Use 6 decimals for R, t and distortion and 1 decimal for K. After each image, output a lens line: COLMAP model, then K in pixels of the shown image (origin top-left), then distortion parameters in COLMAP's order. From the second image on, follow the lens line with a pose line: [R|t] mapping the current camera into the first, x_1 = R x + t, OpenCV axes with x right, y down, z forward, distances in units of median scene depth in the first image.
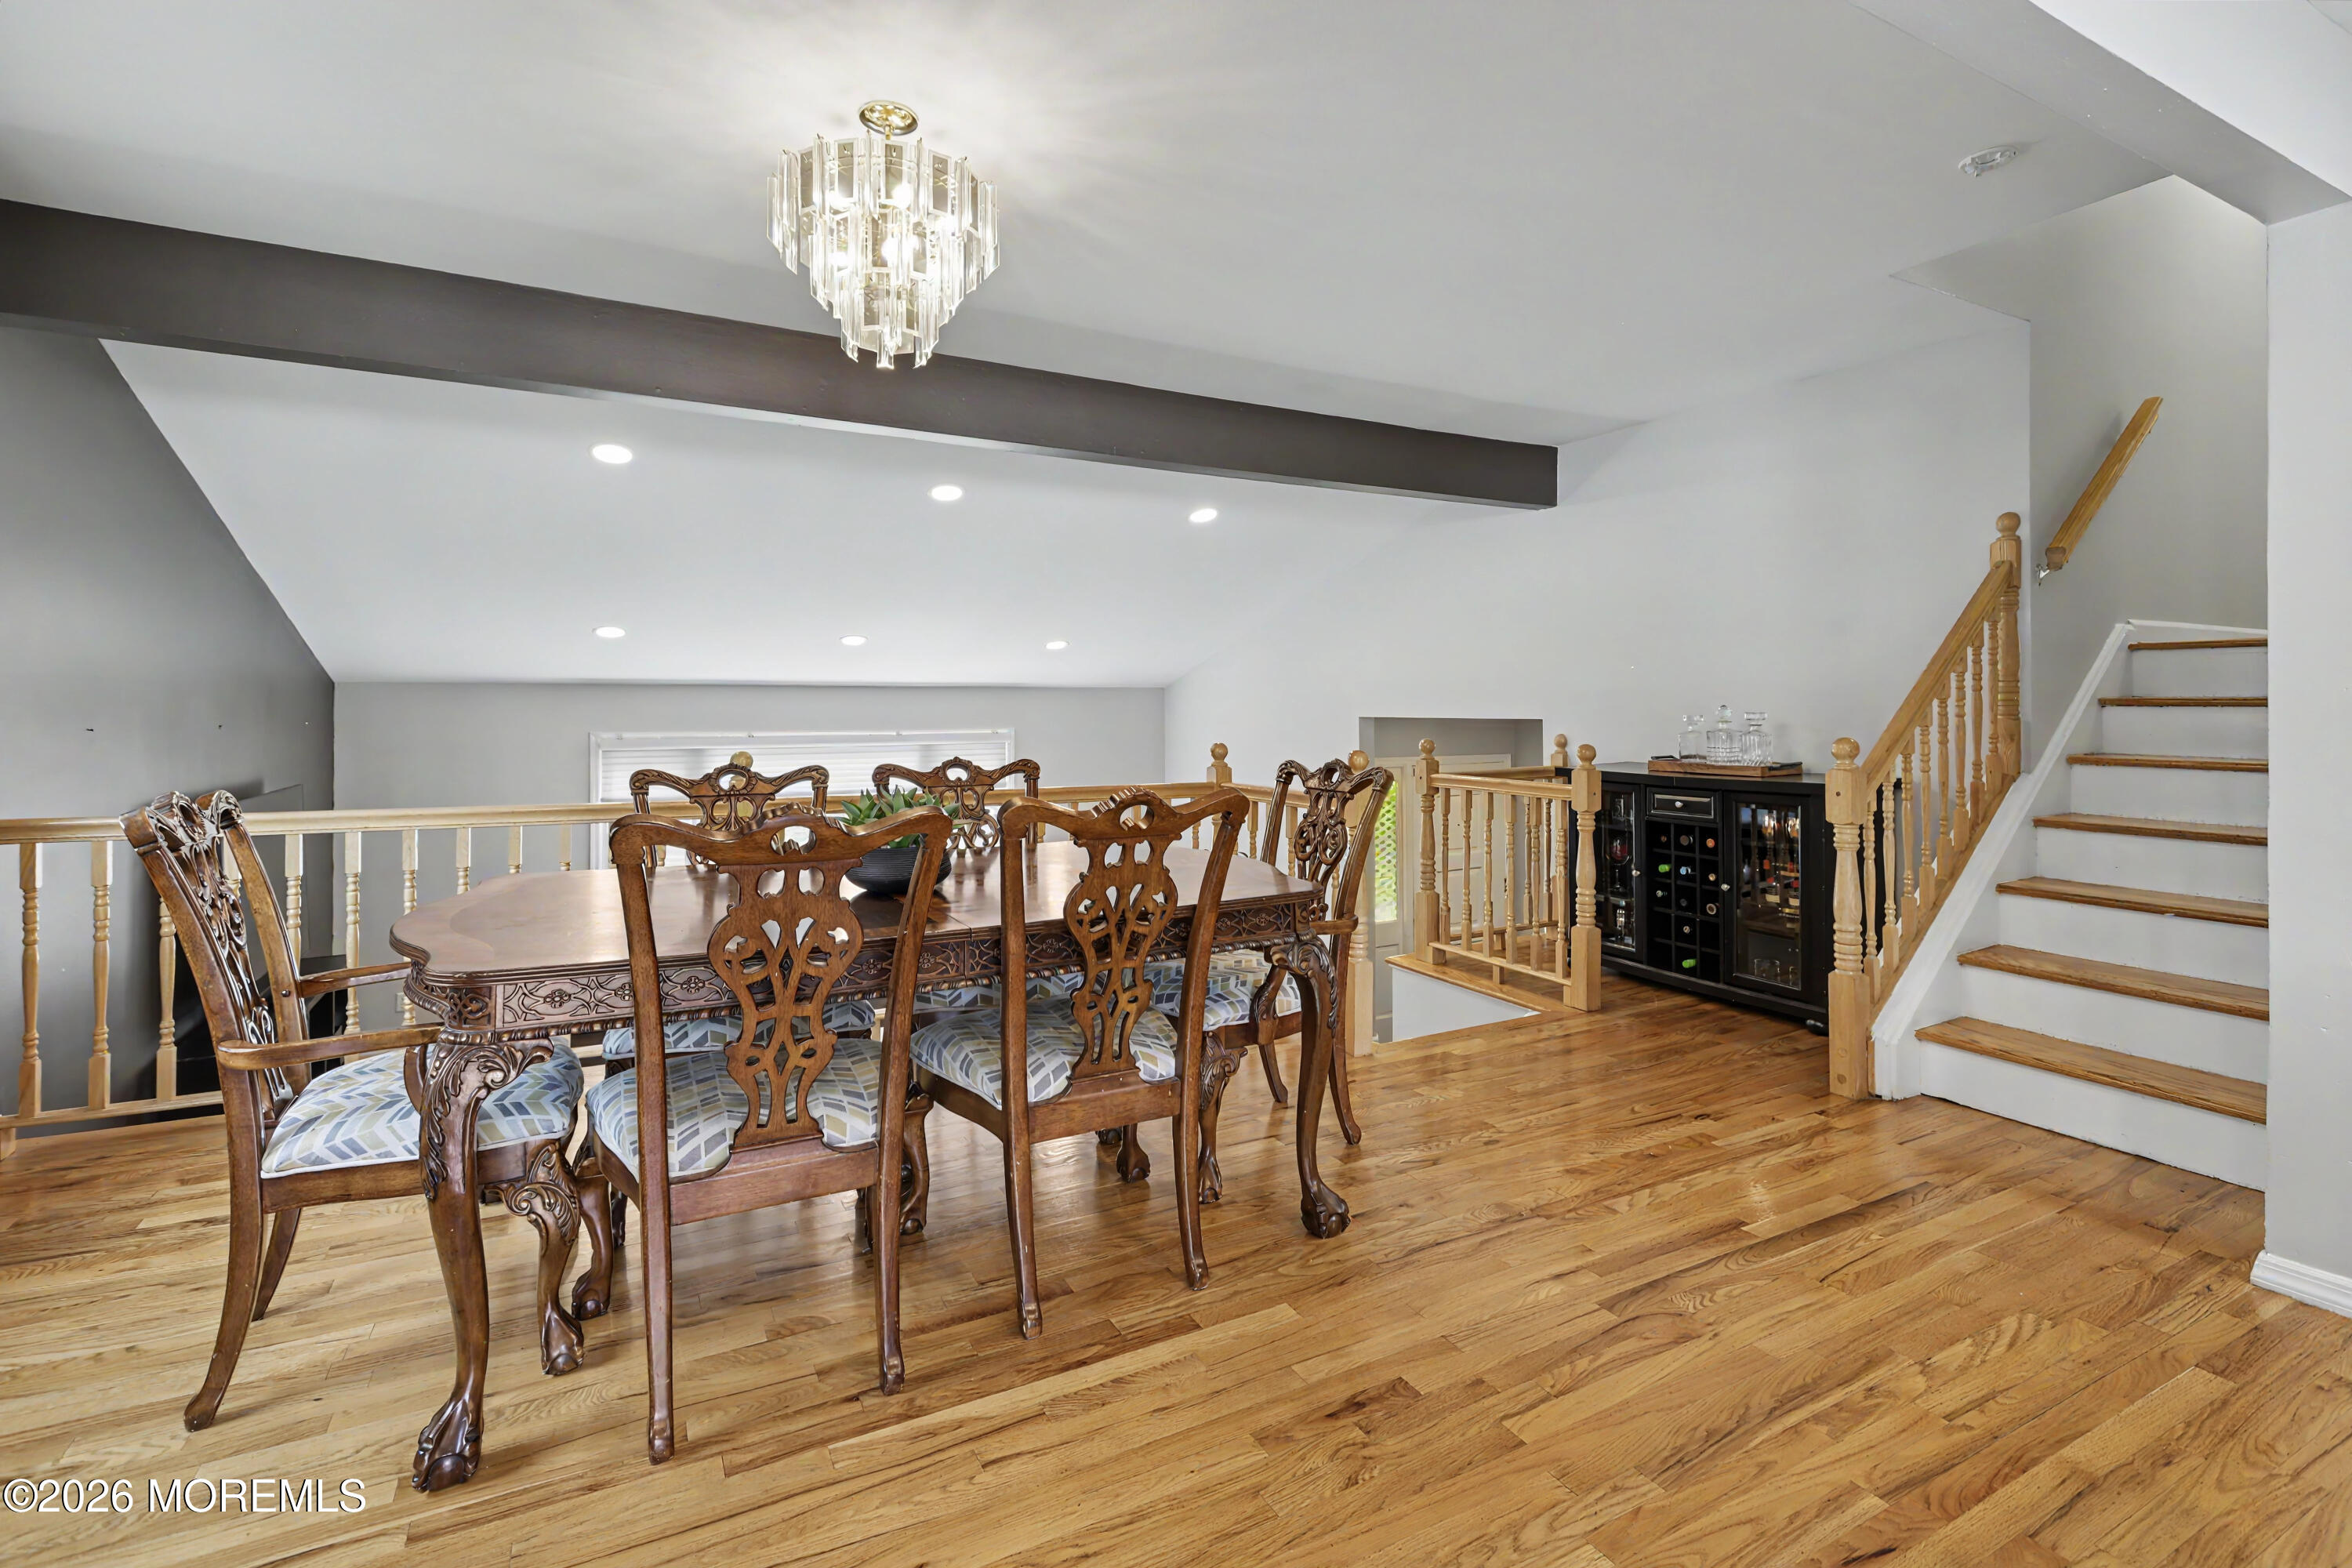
lens RADIAL K [[1066.0, 0, 1172.6], [0, 1066.0, 711.5], [0, 0, 1]] dist [-0.001389, 0.000127]
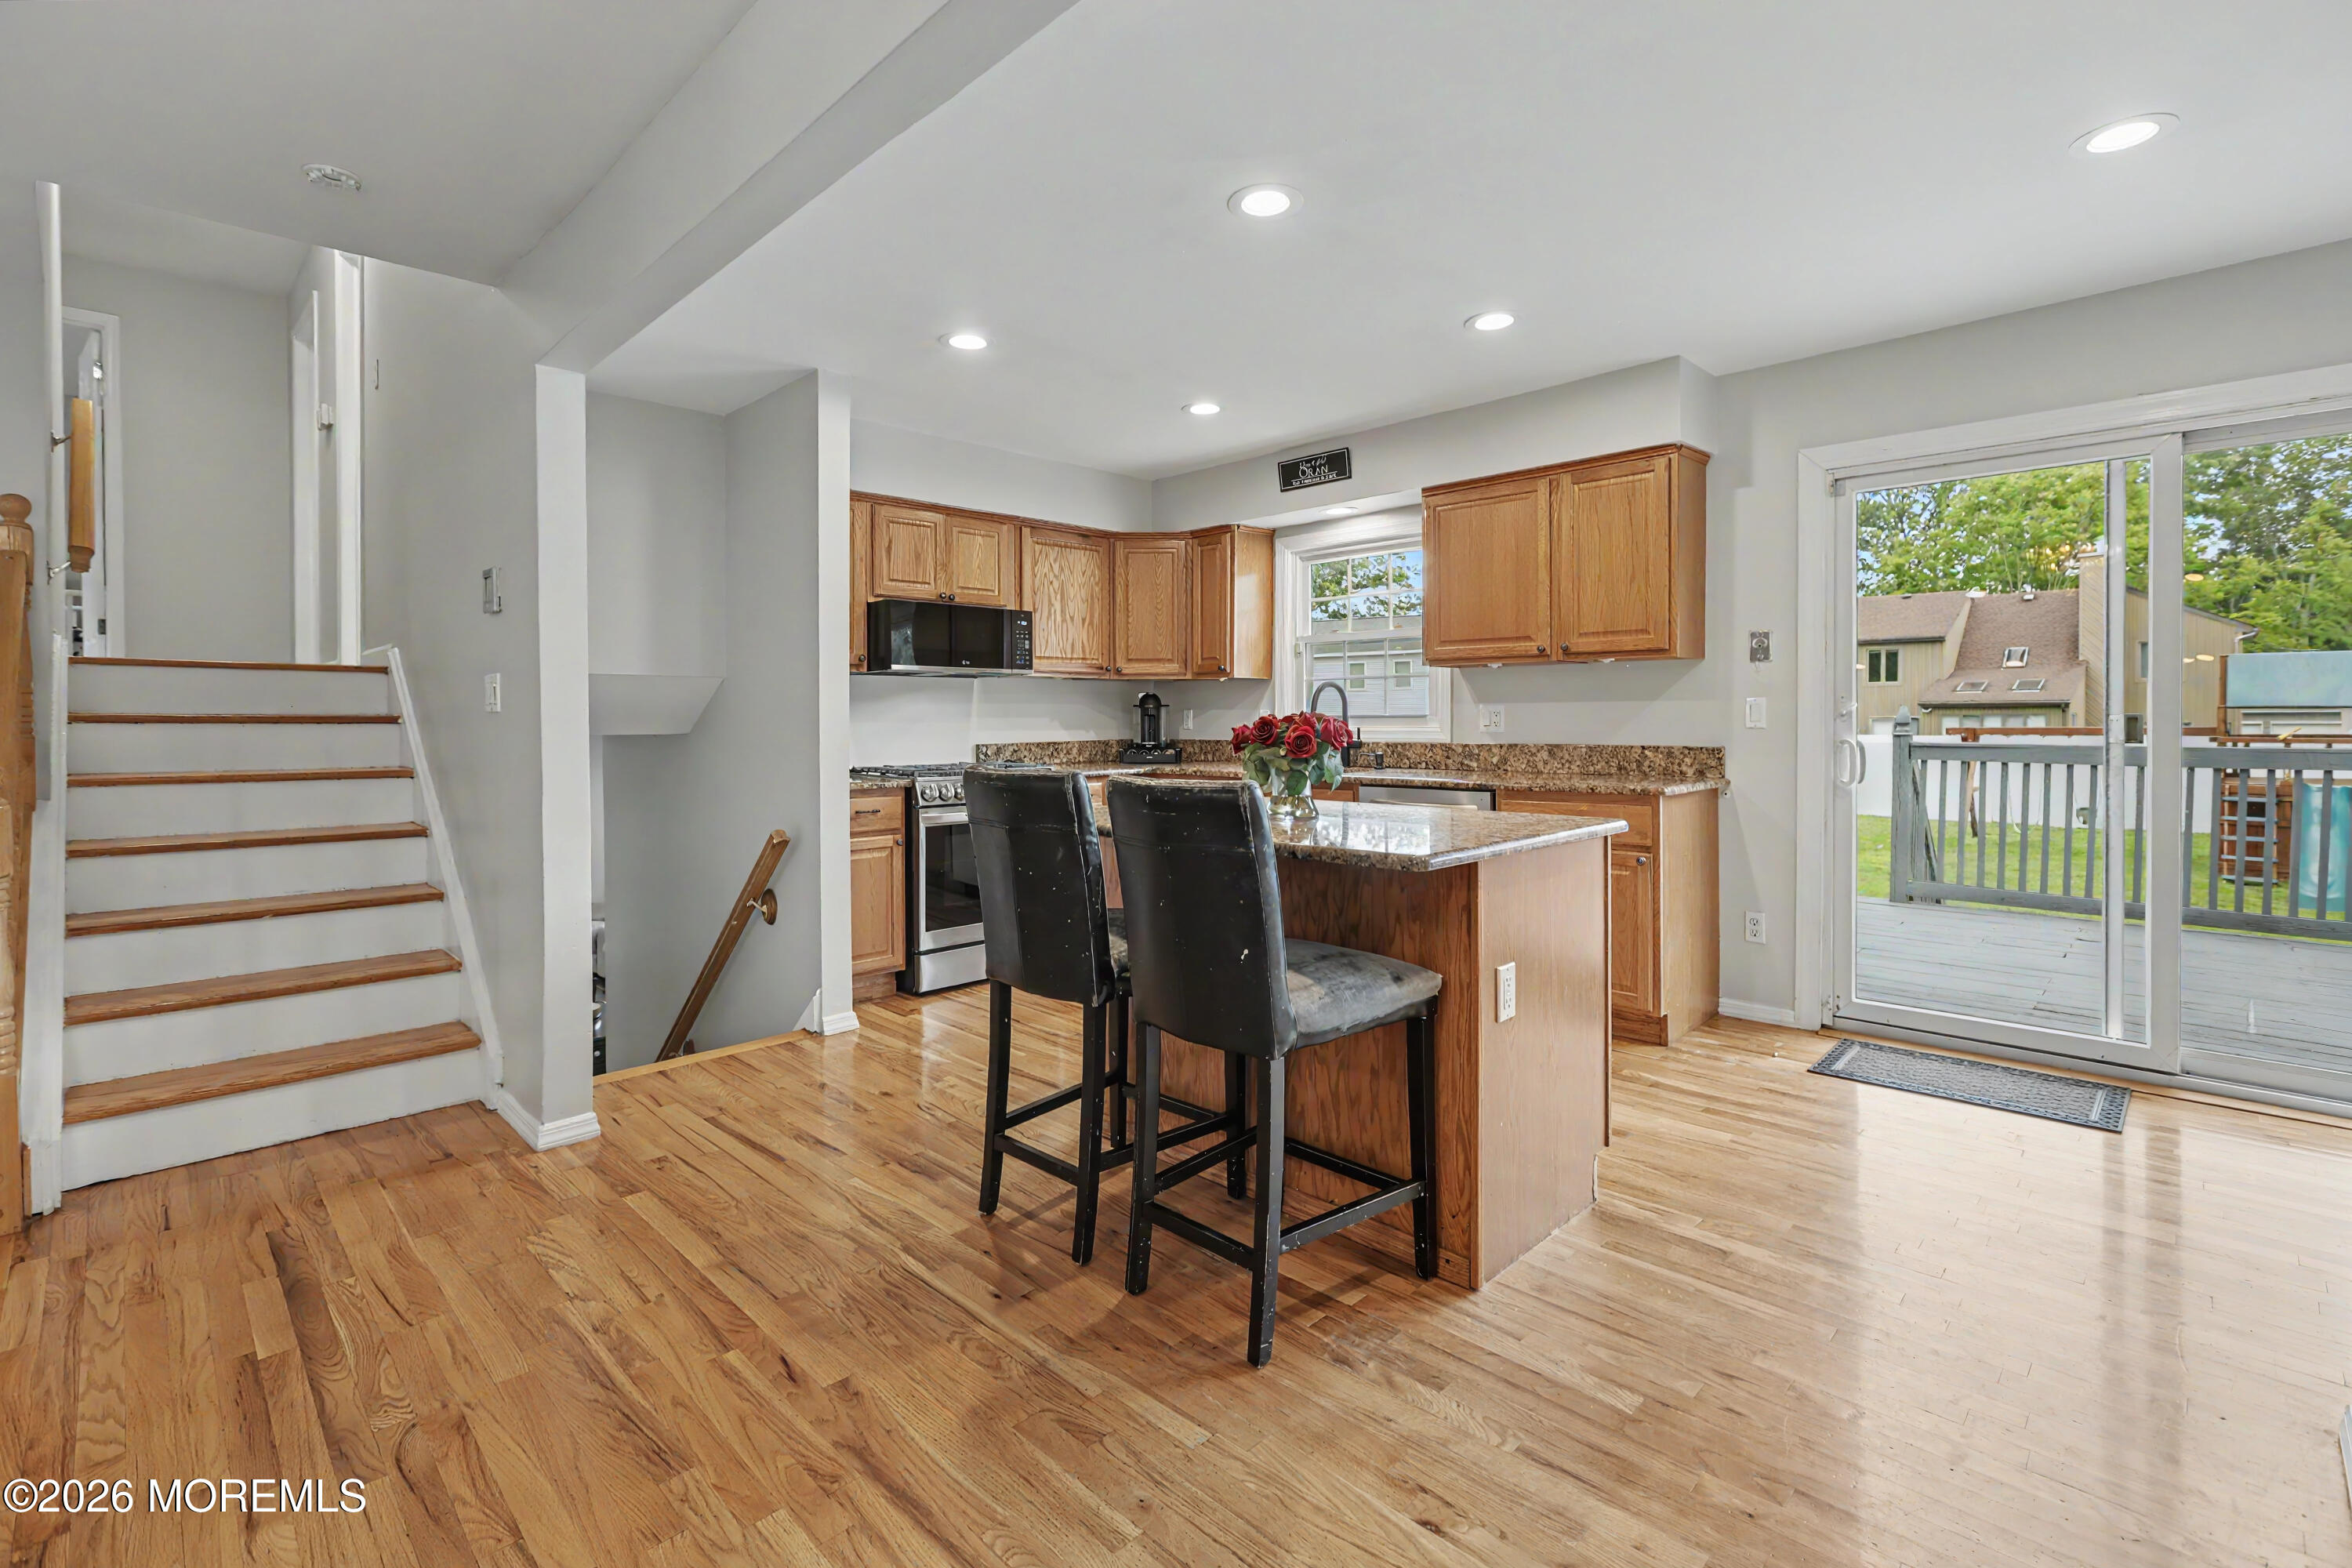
lens RADIAL K [[1066.0, 0, 1154.8], [0, 1066.0, 740.3], [0, 0, 1]] dist [-0.001389, 0.000127]
pose [[-0.298611, -0.008232, 0.954340, -0.484245], [0.003668, 0.999946, 0.009773, 0.007801], [-0.954368, 0.006419, -0.298564, 0.640898]]
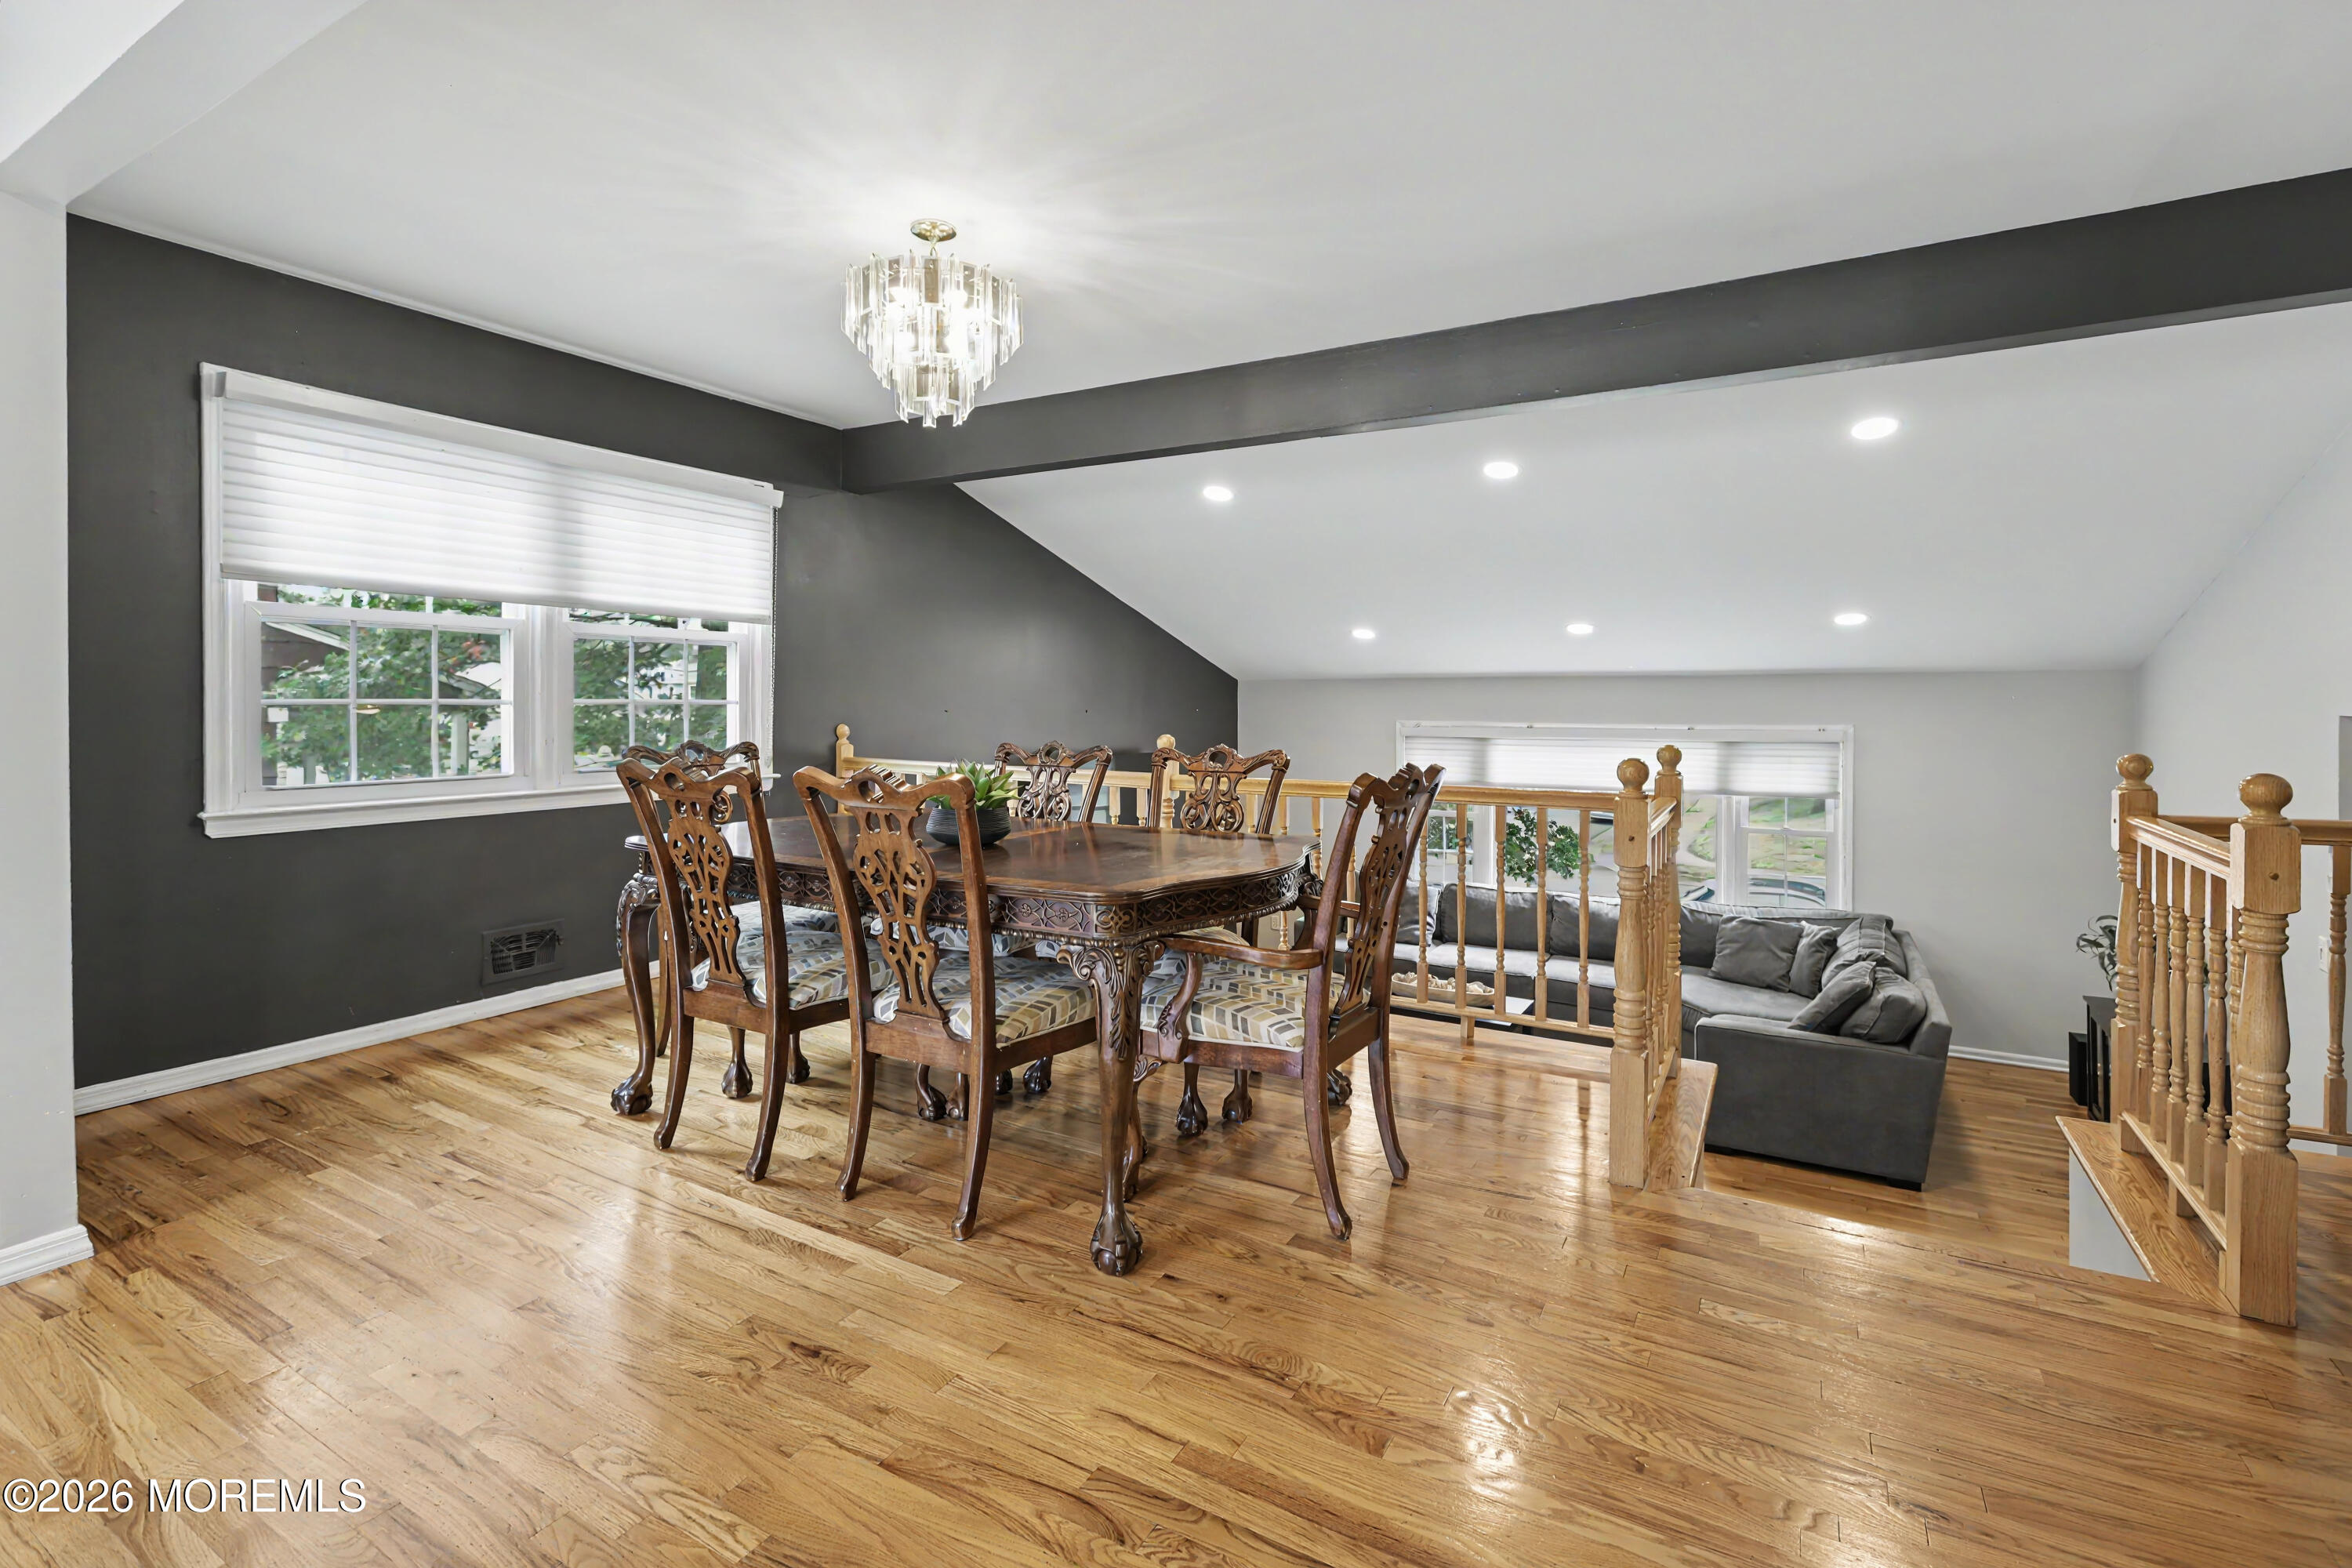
lens RADIAL K [[1066.0, 0, 1154.1], [0, 1066.0, 701.7], [0, 0, 1]] dist [-0.001389, 0.000127]
pose [[0.525618, 0.003802, -0.850712, 1.033444], [-0.005712, 0.999983, 0.000940, 0.002605], [0.850702, 0.004365, 0.525631, 0.605127]]
